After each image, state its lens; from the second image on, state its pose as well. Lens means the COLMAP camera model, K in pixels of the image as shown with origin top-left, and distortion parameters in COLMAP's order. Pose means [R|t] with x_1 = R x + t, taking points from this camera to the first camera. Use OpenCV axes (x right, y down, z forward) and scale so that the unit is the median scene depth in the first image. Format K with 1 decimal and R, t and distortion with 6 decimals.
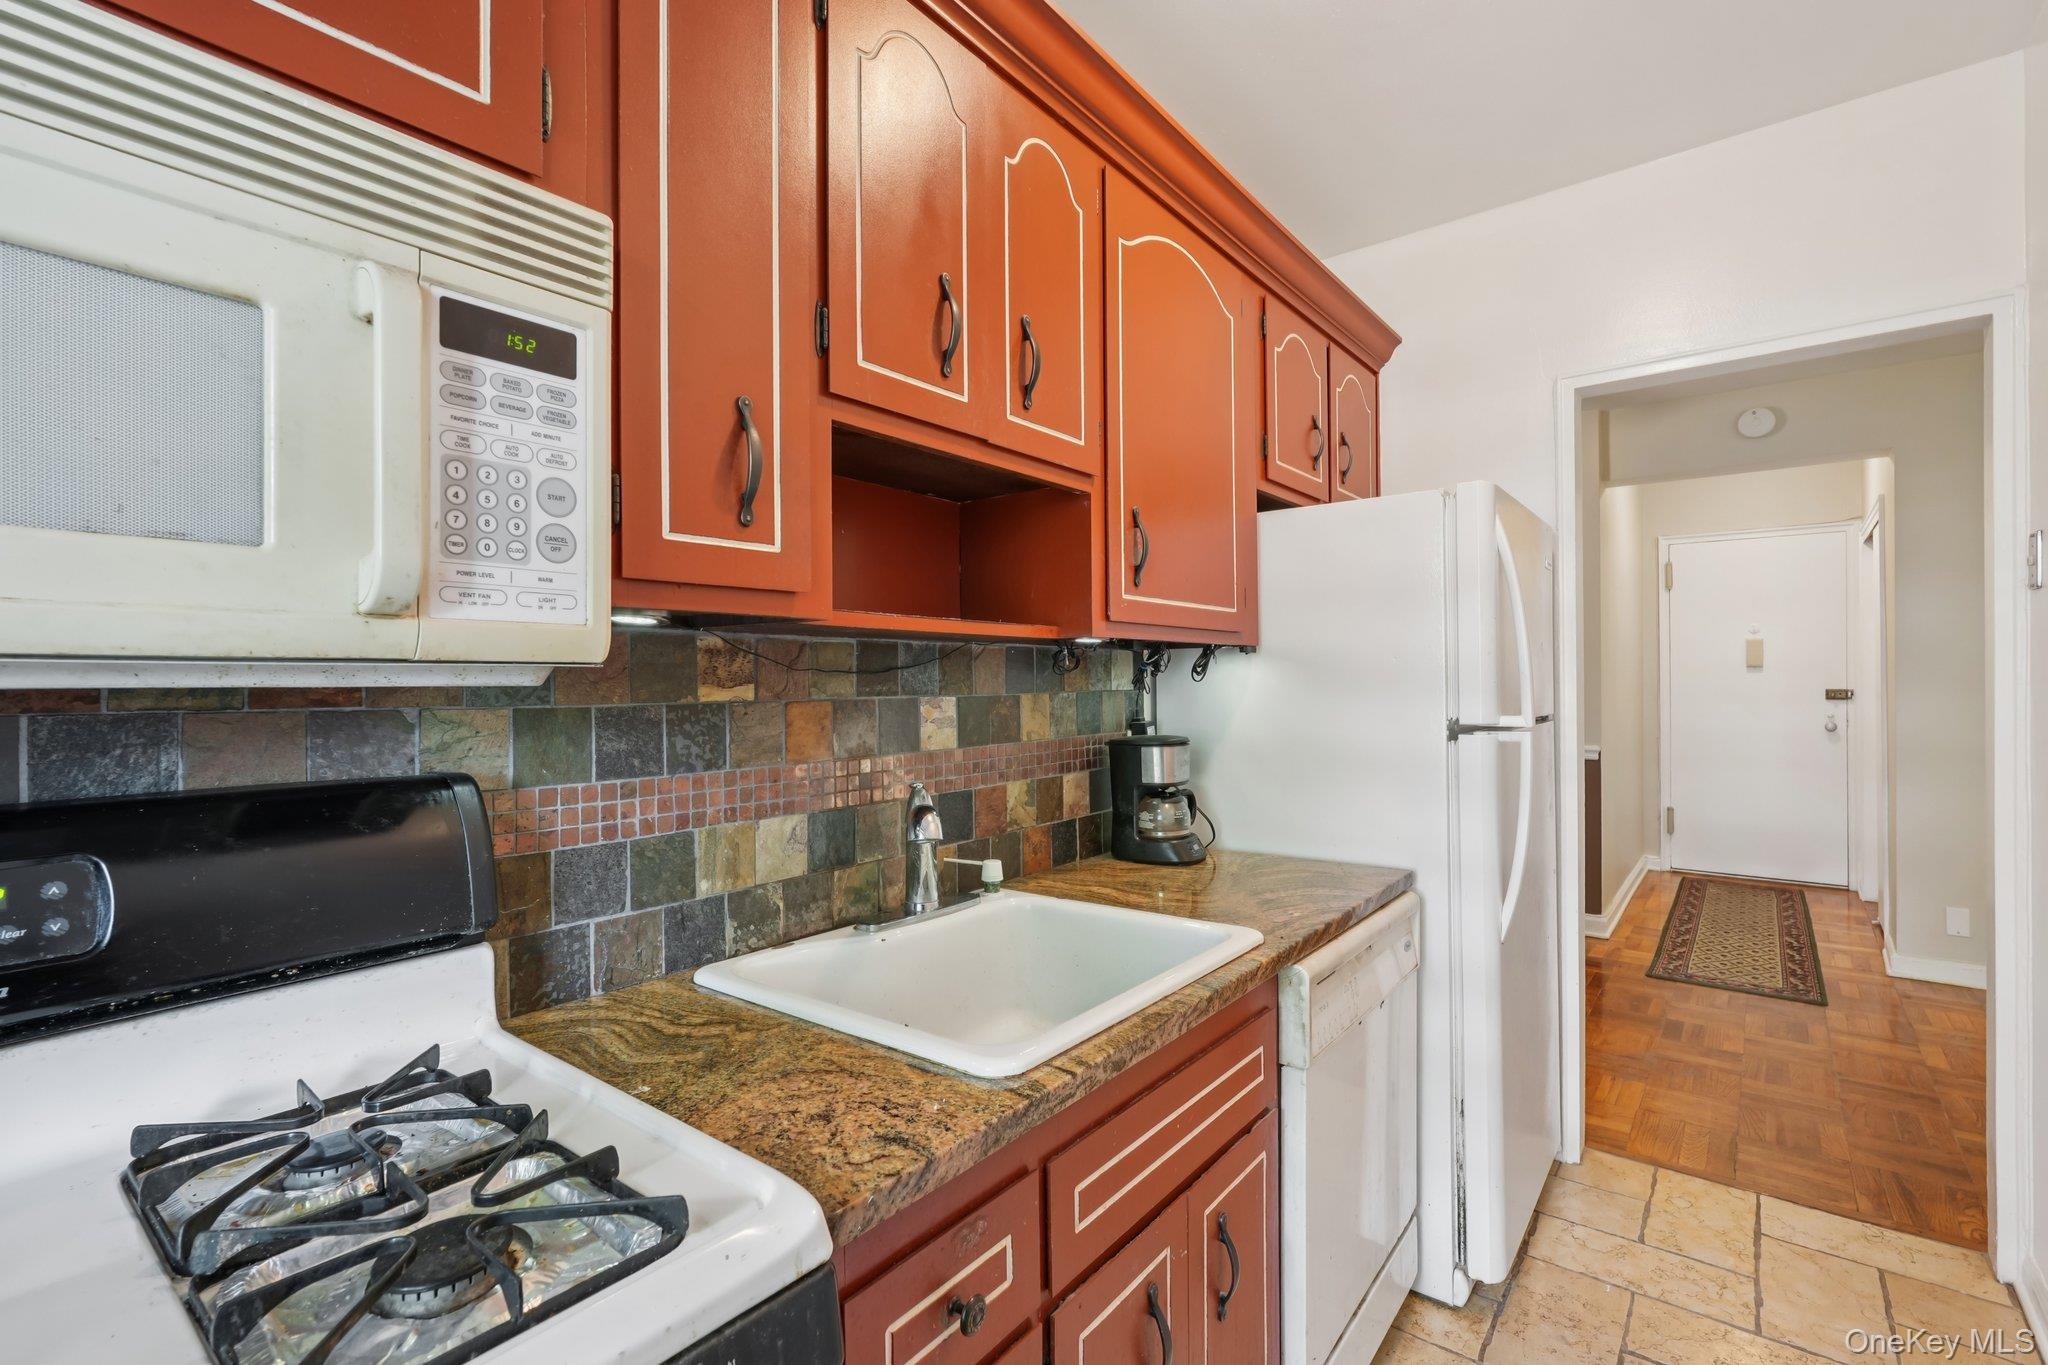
lens RADIAL K [[909.3, 0, 1041.8], [0, 909.3, 663.6], [0, 0, 1]] dist [-0.003719, 0.001714]
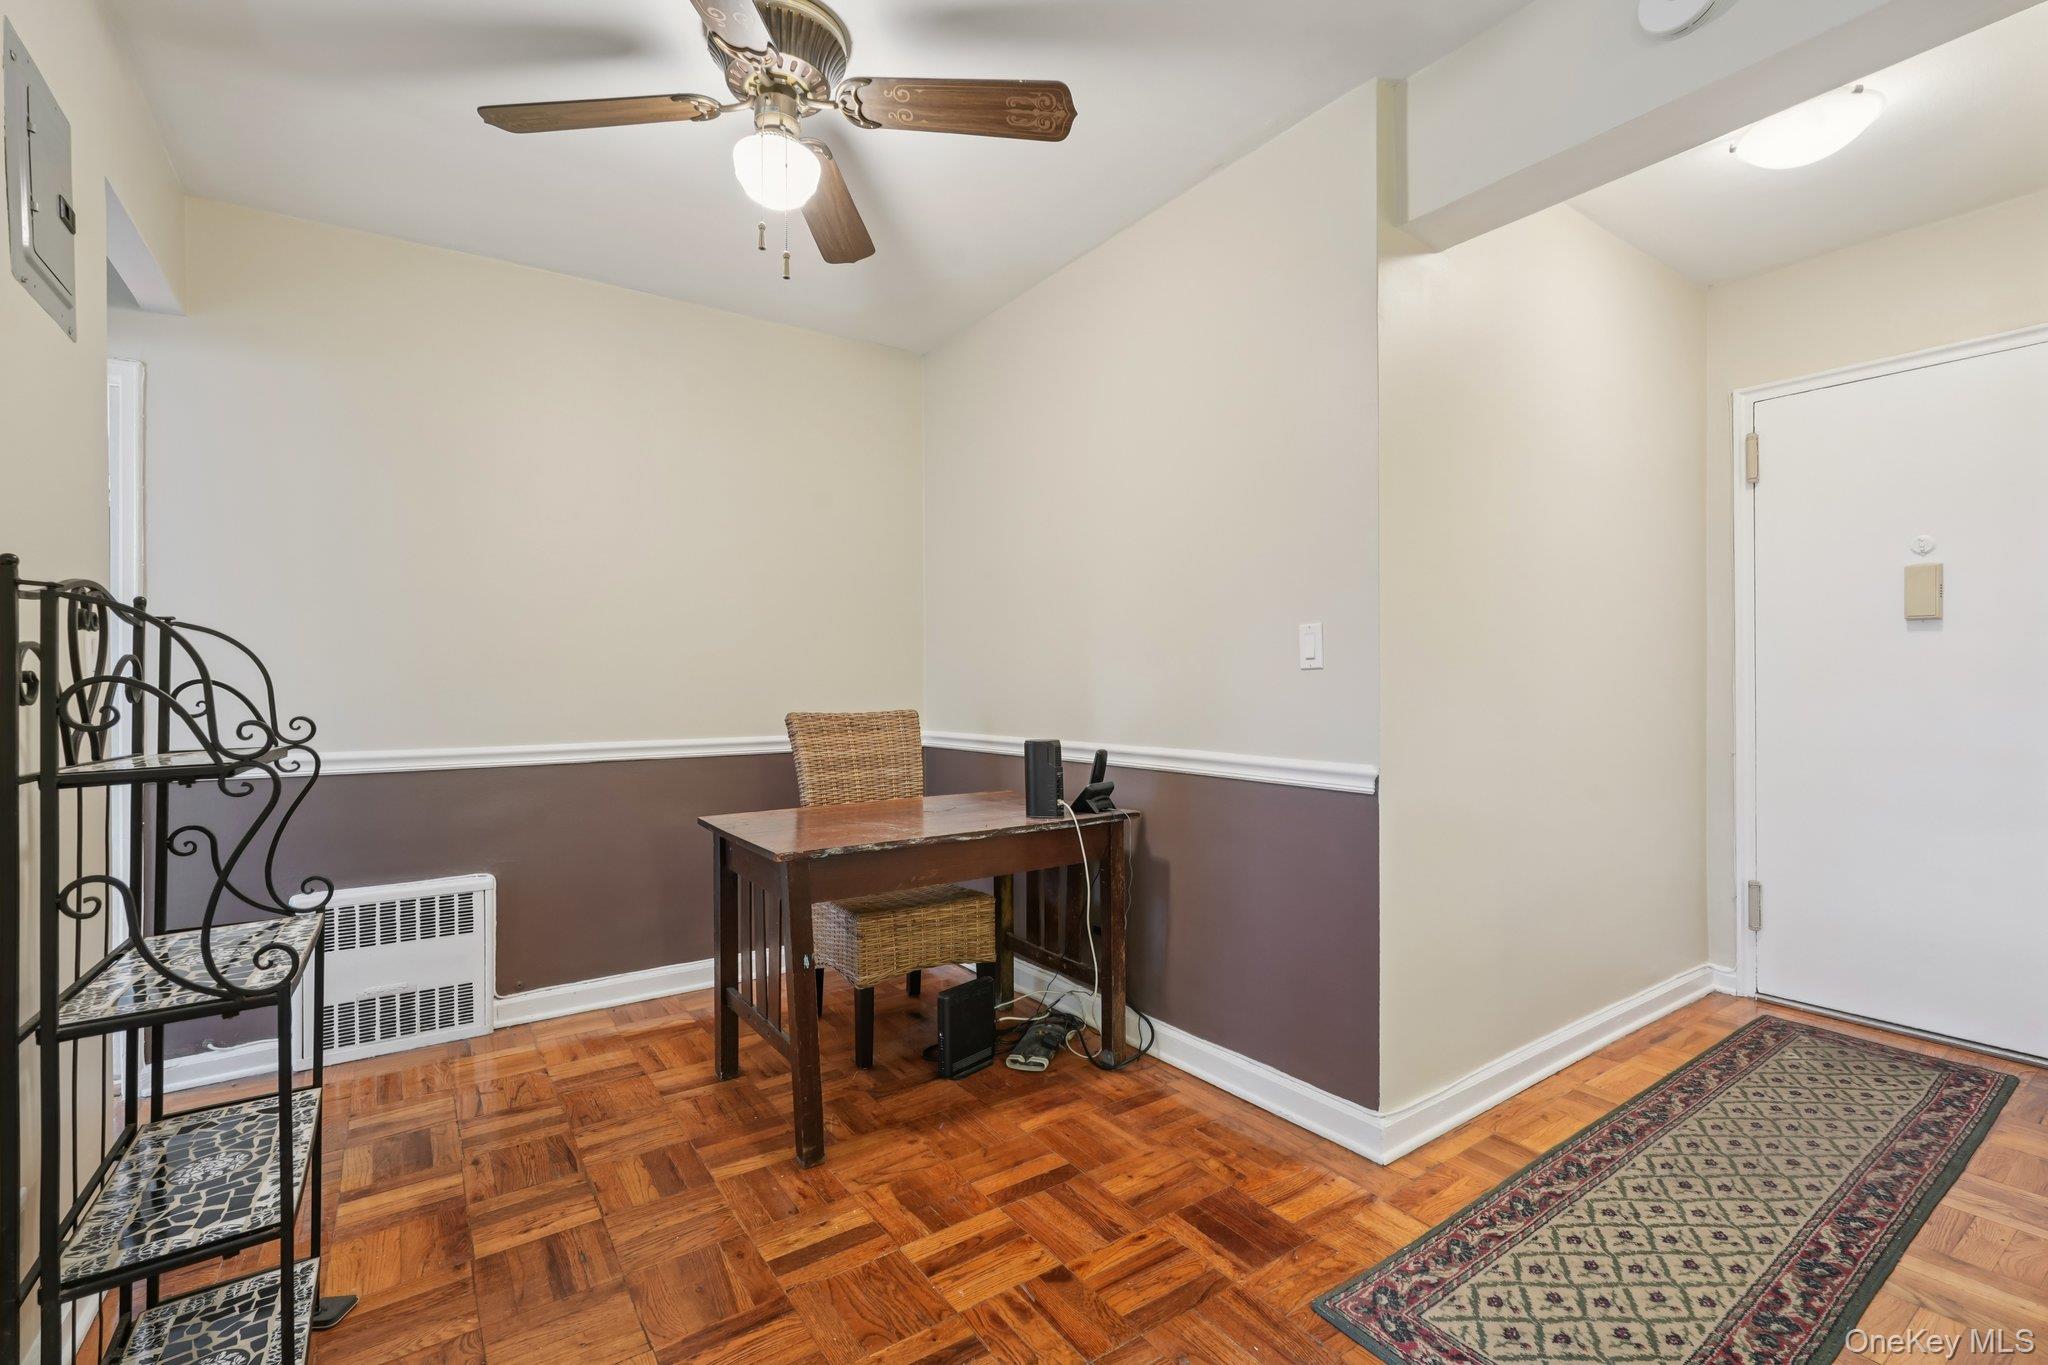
lens RADIAL K [[909.3, 0, 1024.7], [0, 909.3, 677.0], [0, 0, 1]] dist [-0.003719, 0.001714]
pose [[0.961558, -0.007229, -0.274505, 0.520797], [0.008582, 0.999956, 0.003730, 0.036537], [0.274466, -0.005942, 0.961578, 0.440722]]
